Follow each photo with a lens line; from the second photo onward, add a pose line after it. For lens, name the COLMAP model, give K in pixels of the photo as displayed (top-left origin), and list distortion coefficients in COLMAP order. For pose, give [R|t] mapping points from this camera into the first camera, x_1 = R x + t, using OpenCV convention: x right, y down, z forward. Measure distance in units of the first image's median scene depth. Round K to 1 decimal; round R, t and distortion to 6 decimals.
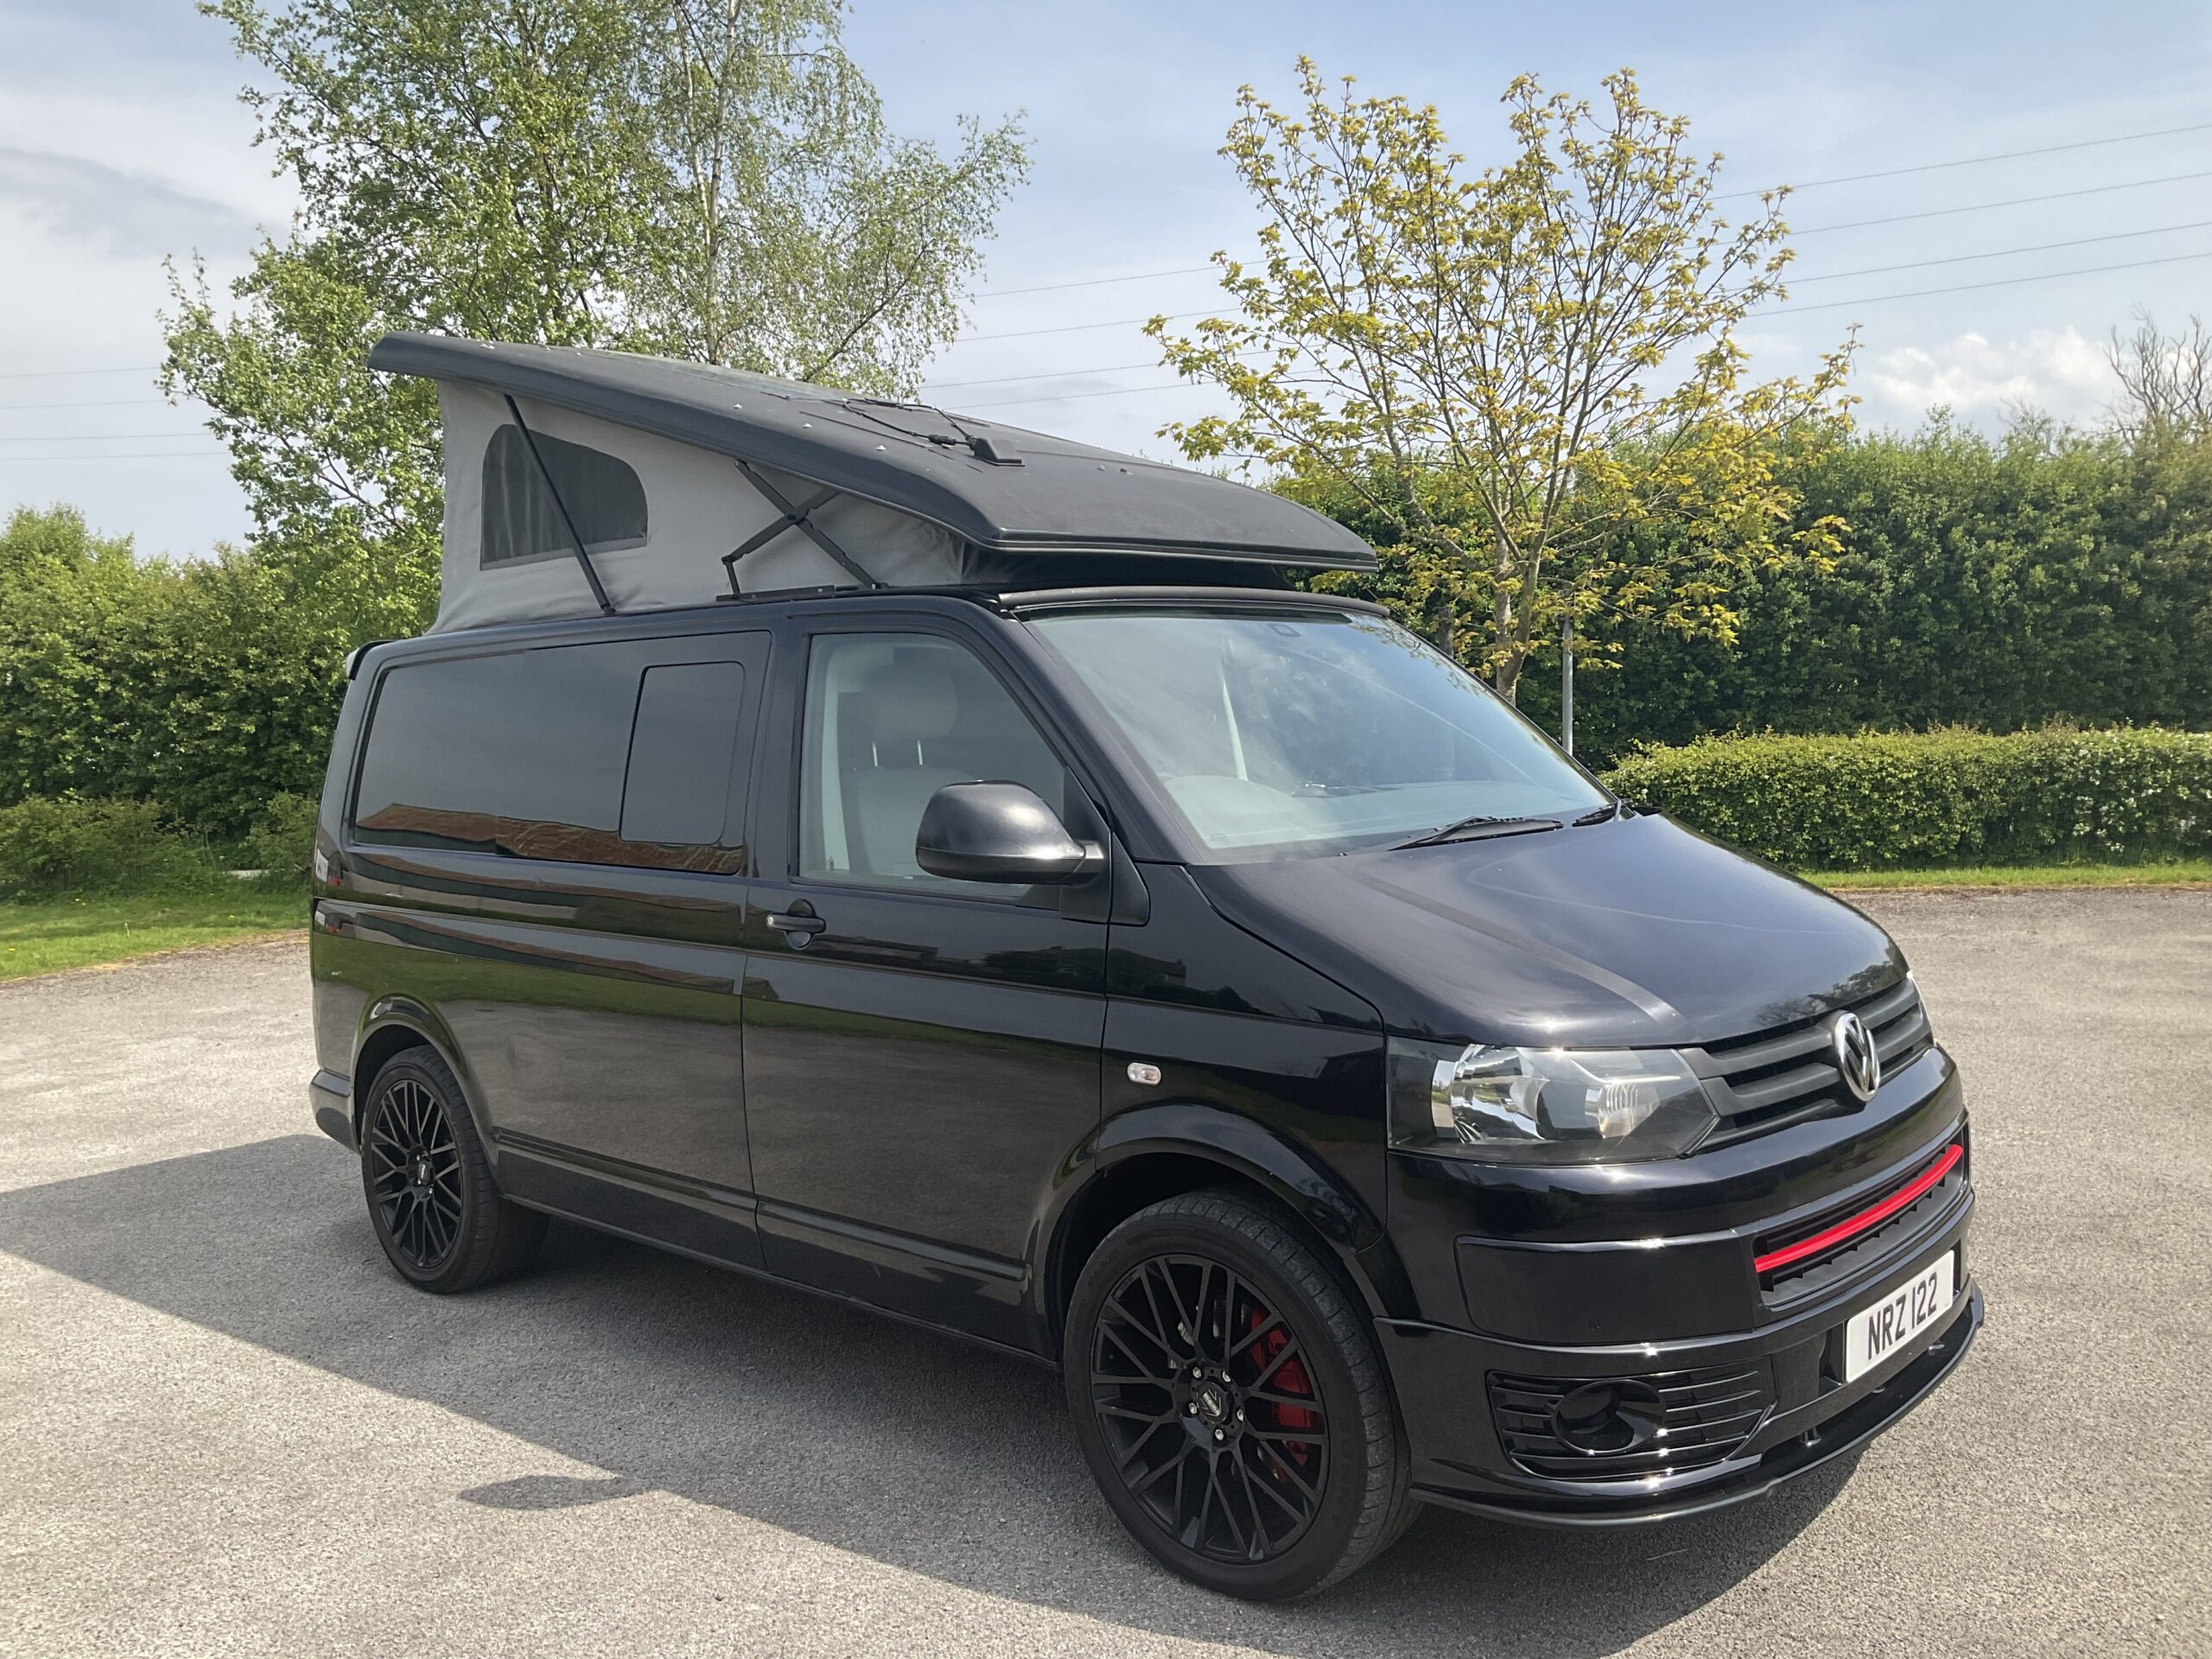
lens RADIAL K [[1937.2, 0, 1106.0], [0, 1937.2, 829.5], [0, 0, 1]] dist [0.002920, -0.011045]
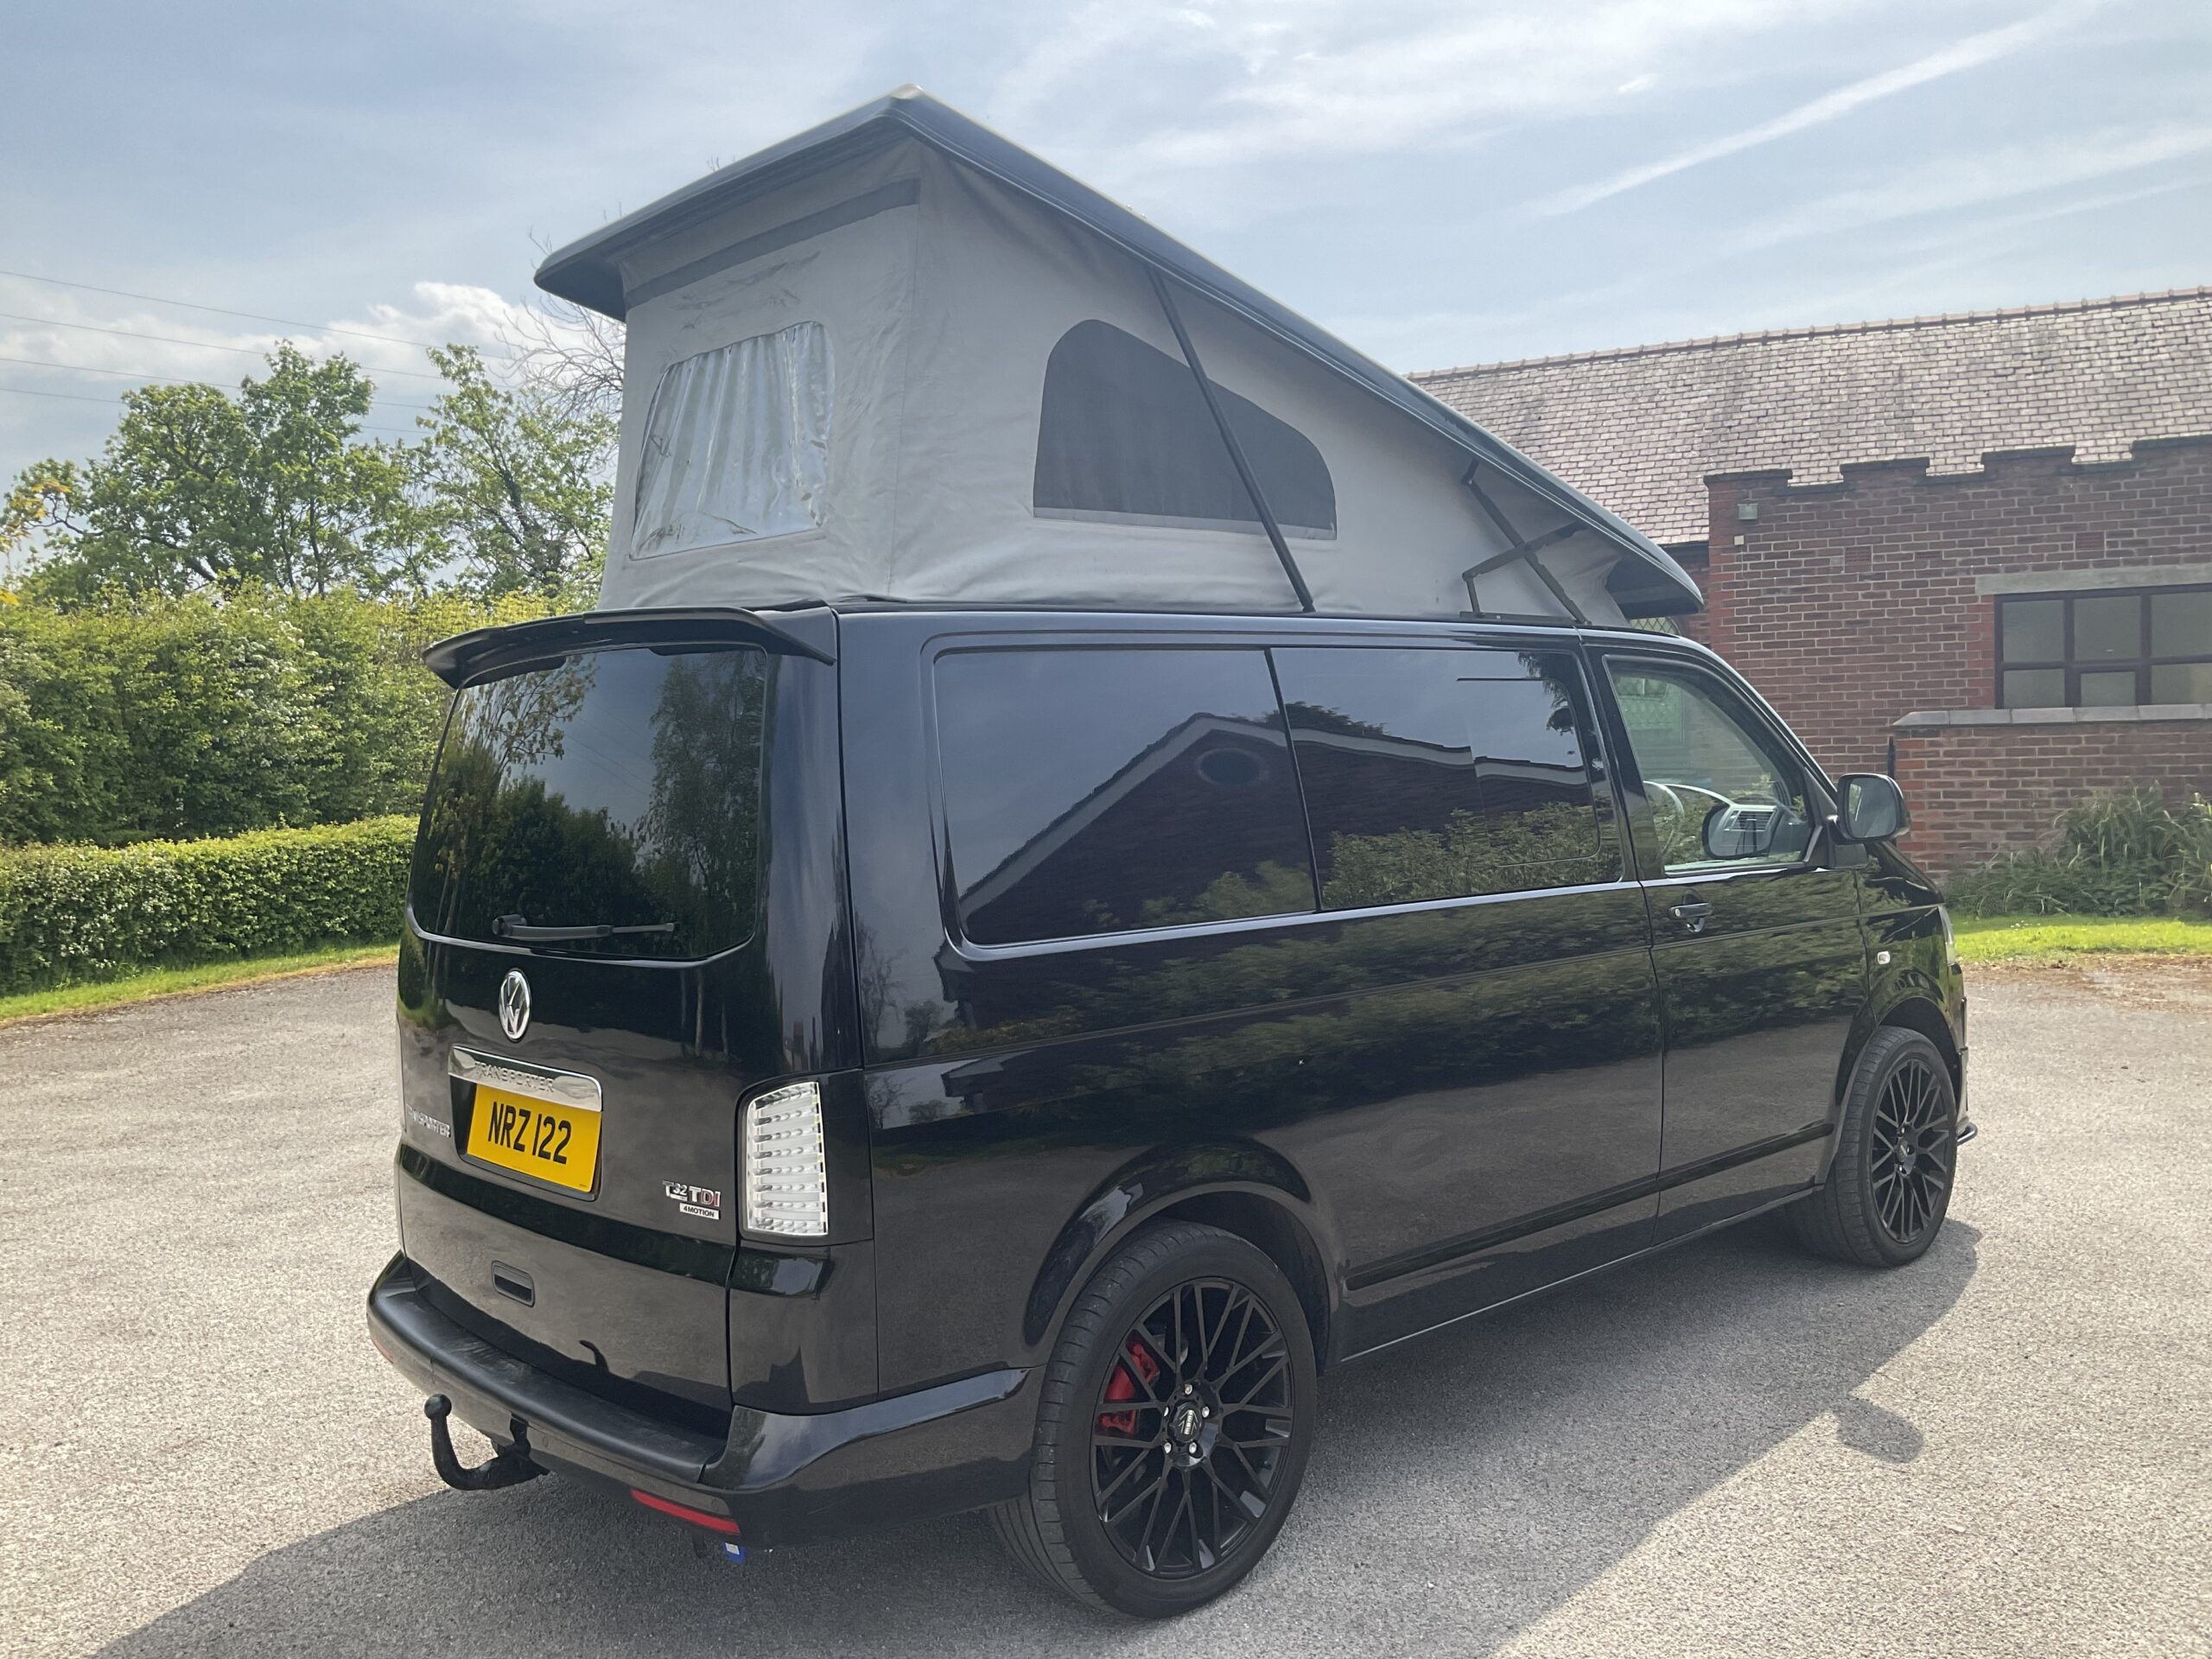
lens RADIAL K [[1937.2, 0, 1106.0], [0, 1937.2, 829.5], [0, 0, 1]] dist [0.002920, -0.011045]
pose [[0.037225, -0.005575, 0.999291, -0.458026], [0.096188, 0.995361, 0.001970, -0.012099], [-0.994667, 0.096047, 0.037588, 0.448567]]
